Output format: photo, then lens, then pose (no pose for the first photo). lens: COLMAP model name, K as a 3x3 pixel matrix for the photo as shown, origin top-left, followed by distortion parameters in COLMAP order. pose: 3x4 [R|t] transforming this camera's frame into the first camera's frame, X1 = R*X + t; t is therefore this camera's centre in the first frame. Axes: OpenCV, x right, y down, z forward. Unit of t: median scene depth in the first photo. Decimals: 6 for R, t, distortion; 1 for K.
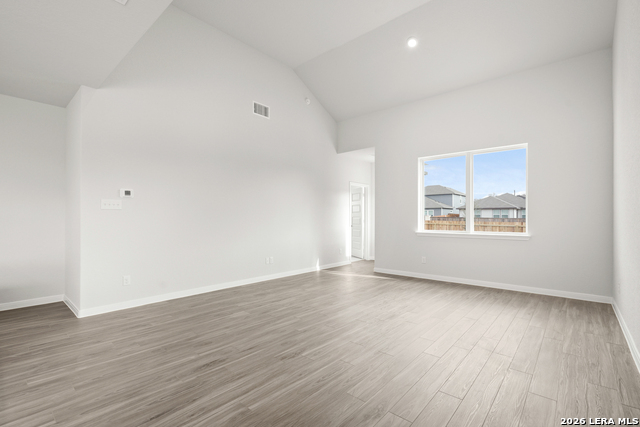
lens RADIAL K [[293.7, 0, 322.1], [0, 293.7, 213.9], [0, 0, 1]] dist [0.002371, 0.000370]
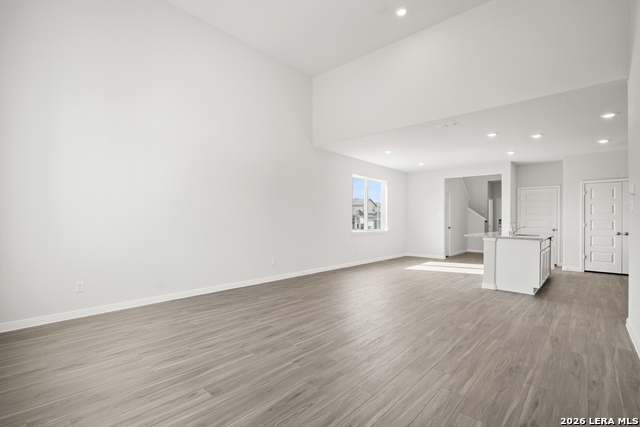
lens RADIAL K [[294.0, 0, 319.0], [0, 294.0, 216.8], [0, 0, 1]] dist [-0.001422, -0.000153]
pose [[-0.999870, -0.010892, 0.011901, 0.182461], [-0.011098, 0.999787, -0.017411, 0.025050], [-0.011709, -0.017541, -0.999778, 2.029234]]
